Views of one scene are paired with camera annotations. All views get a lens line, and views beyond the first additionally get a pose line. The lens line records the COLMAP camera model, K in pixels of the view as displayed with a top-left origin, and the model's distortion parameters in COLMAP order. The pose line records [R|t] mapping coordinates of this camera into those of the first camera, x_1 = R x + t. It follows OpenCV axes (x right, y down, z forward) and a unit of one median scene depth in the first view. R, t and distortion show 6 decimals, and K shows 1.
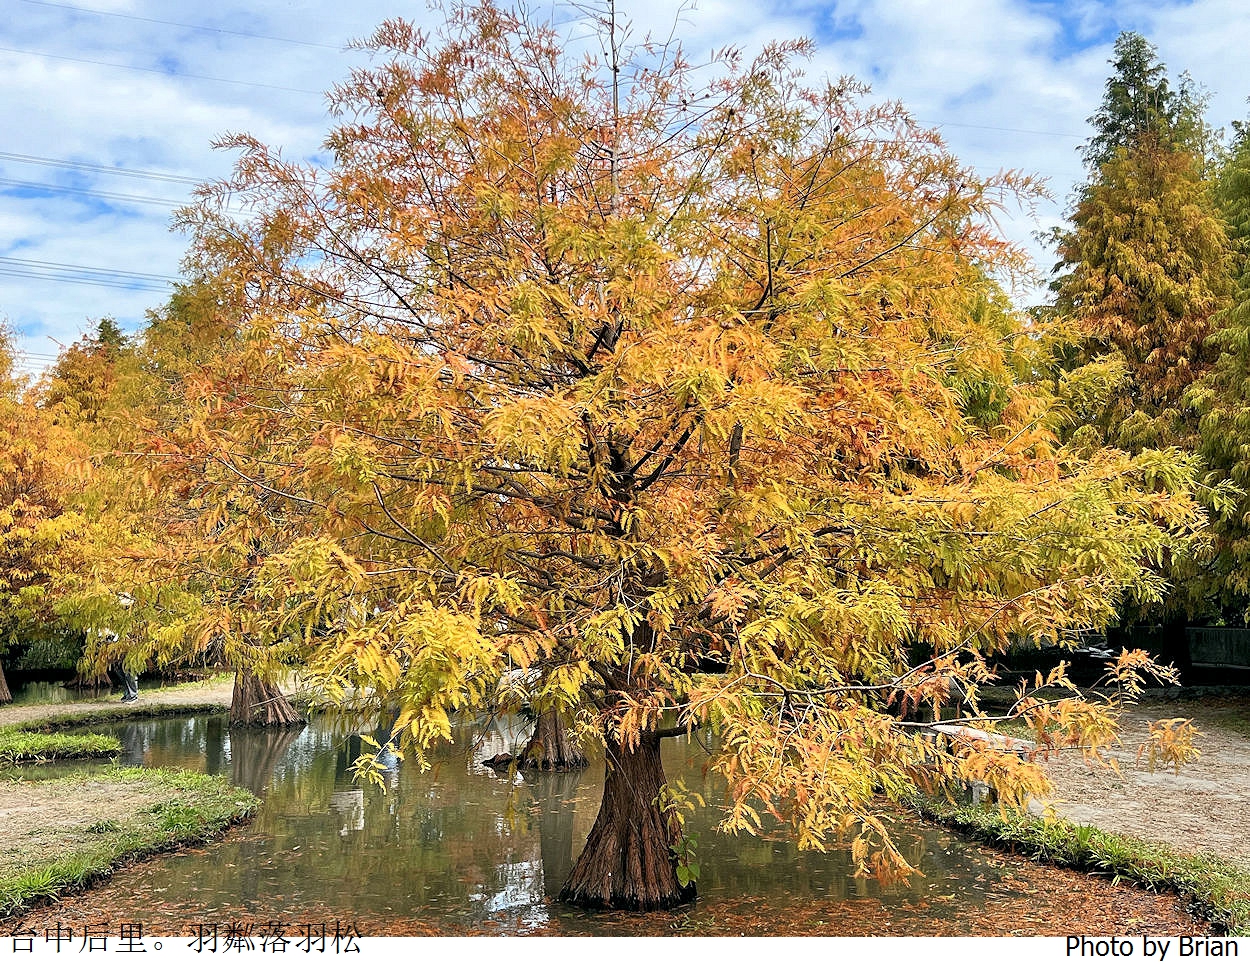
lens RADIAL K [[1400.8, 0, 625.0], [0, 1400.8, 482.5], [0, 0, 1]] dist [-0.185666, -0.004073]
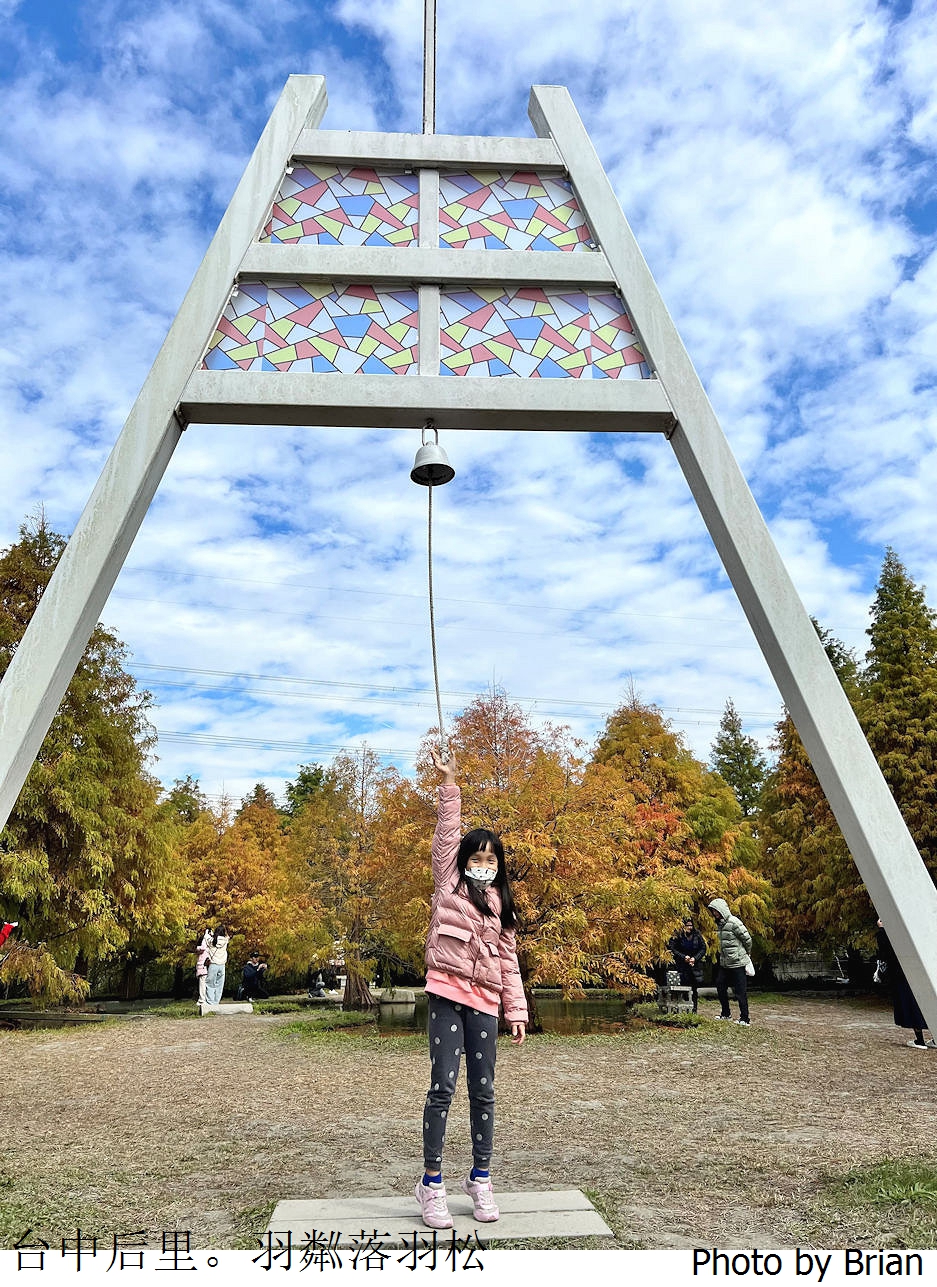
lens RADIAL K [[912.5, 0, 468.5], [0, 912.5, 643.5], [0, 0, 1]] dist [0.004905, -0.000858]
pose [[0.993812, -0.038005, -0.104374, 0.043123], [0.011287, 0.969335, -0.245483, -0.002992], [0.110503, 0.242786, 0.963765, -0.332818]]
